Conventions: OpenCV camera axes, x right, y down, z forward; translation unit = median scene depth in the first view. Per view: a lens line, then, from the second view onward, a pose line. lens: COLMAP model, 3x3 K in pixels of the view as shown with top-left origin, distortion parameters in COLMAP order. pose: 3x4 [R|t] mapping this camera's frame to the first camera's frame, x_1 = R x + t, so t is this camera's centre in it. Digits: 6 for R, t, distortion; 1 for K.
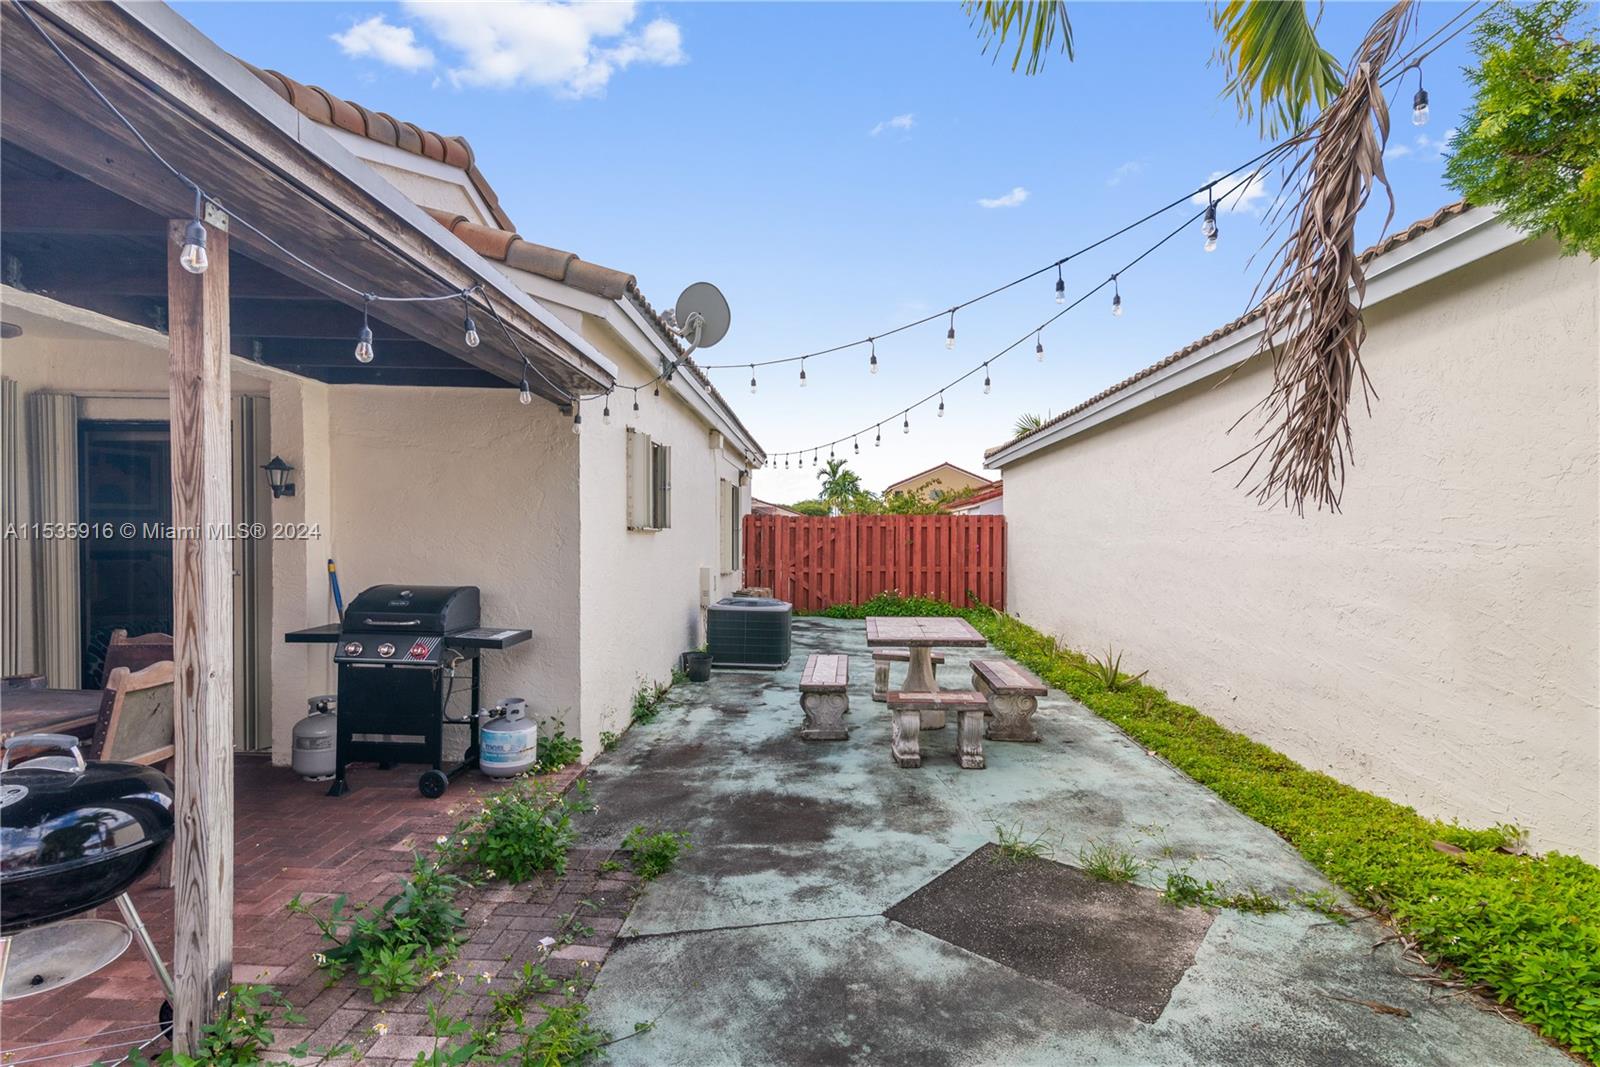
lens RADIAL K [[751.8, 0, 797.2], [0, 751.8, 546.9], [0, 0, 1]] dist [0.014331, -0.000446]
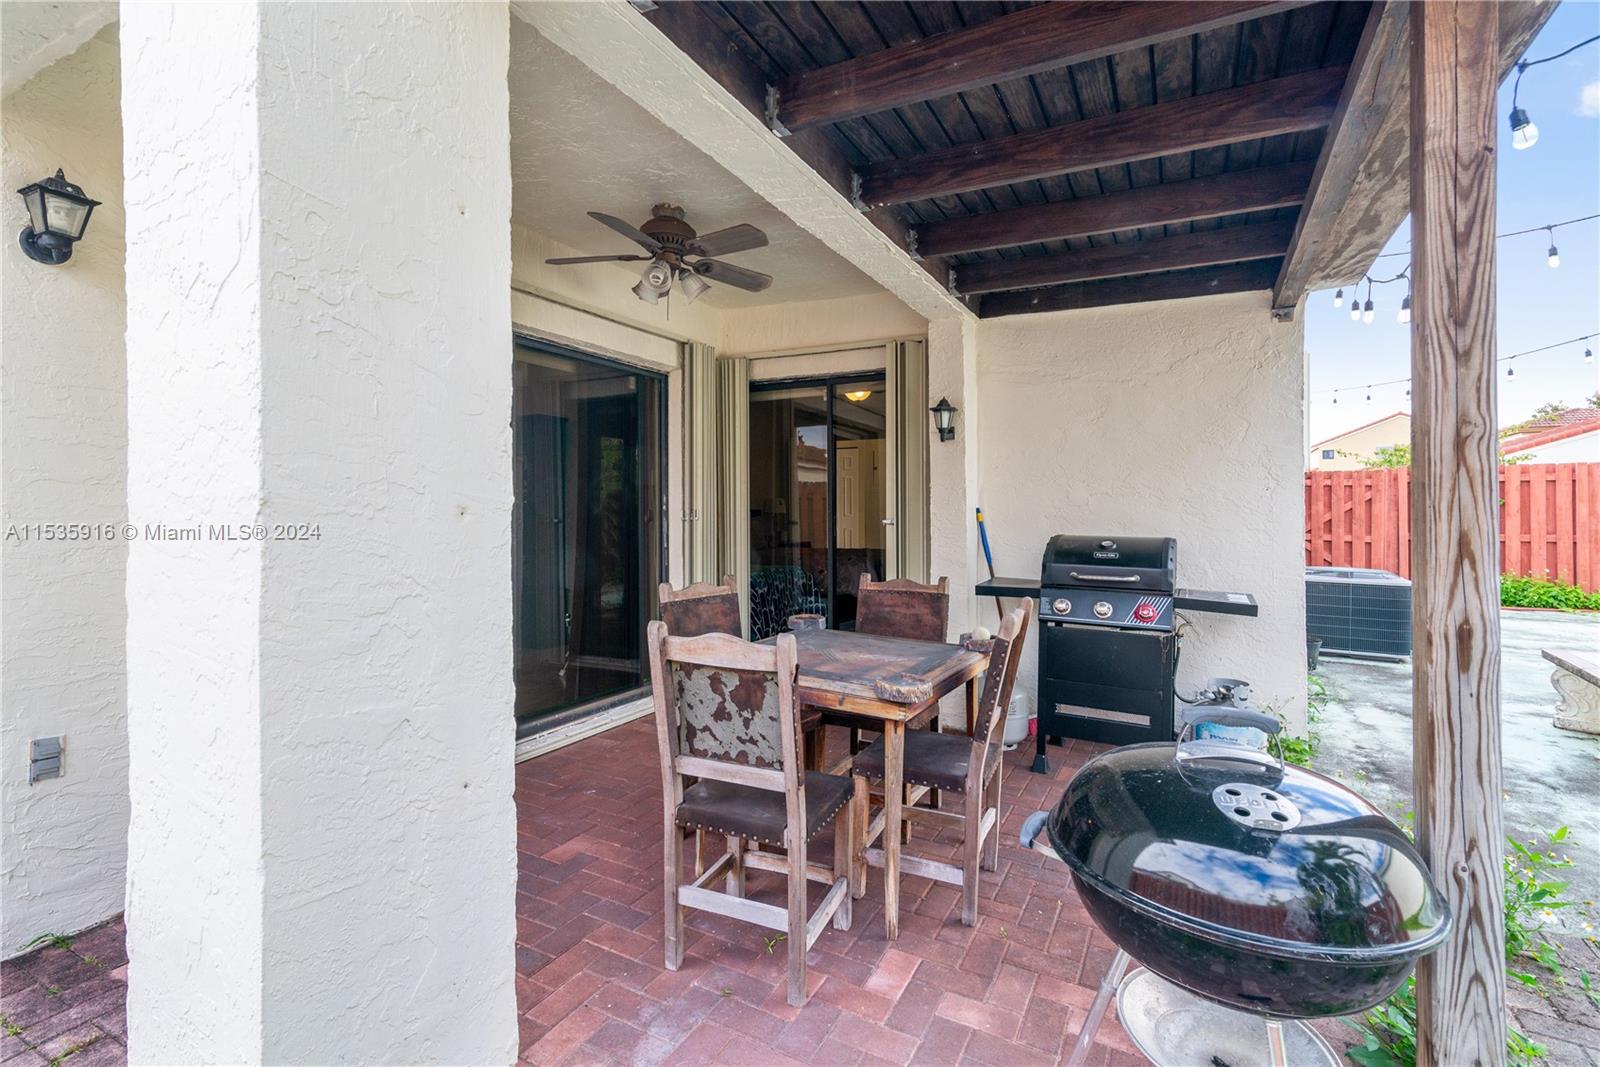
lens RADIAL K [[730.4, 0, 796.5], [0, 730.4, 513.3], [0, 0, 1]] dist [0.018436, -0.000389]
pose [[0.901706, -0.004794, -0.432324, -0.470840], [0.000771, 0.999955, -0.009480, 0.034128], [0.432350, 0.008214, 0.901669, 0.102585]]
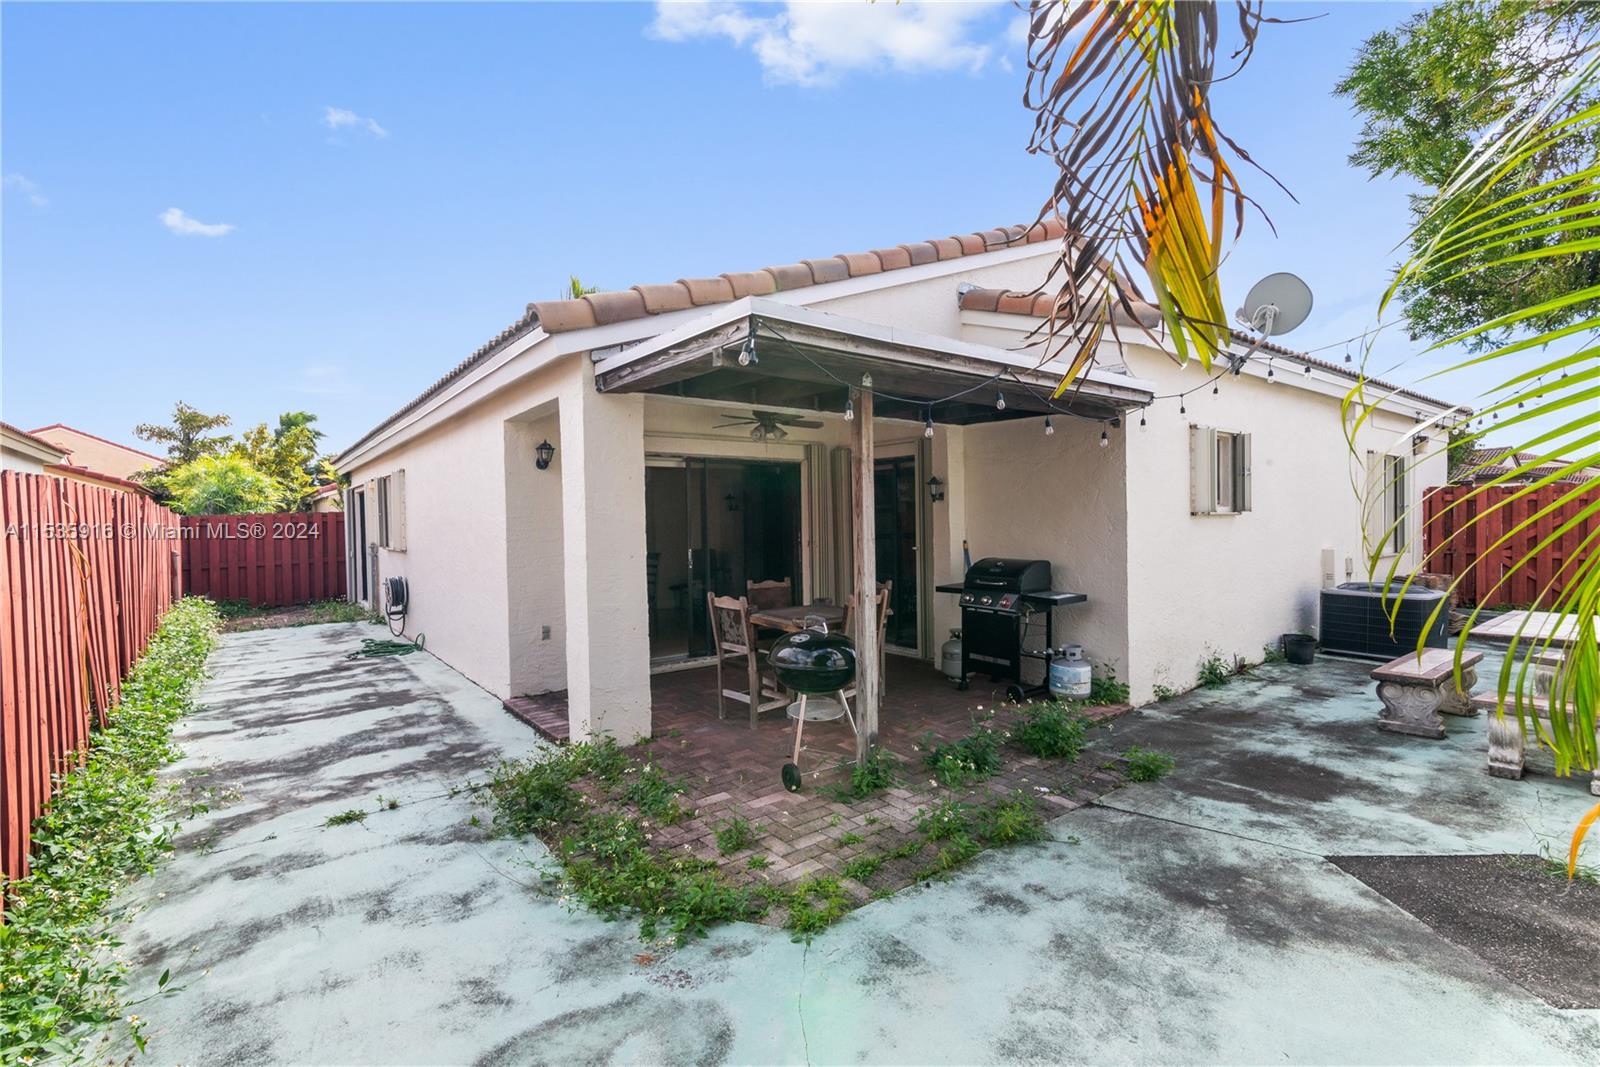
lens RADIAL K [[730.2, 0, 796.7], [0, 730.2, 542.5], [0, 0, 1]] dist [0.022368, -0.000038]
pose [[0.642616, 0.007090, -0.766155, 0.319017], [0.010758, 0.999775, 0.018276, -0.010649], [0.766112, -0.019987, 0.642396, -0.222641]]
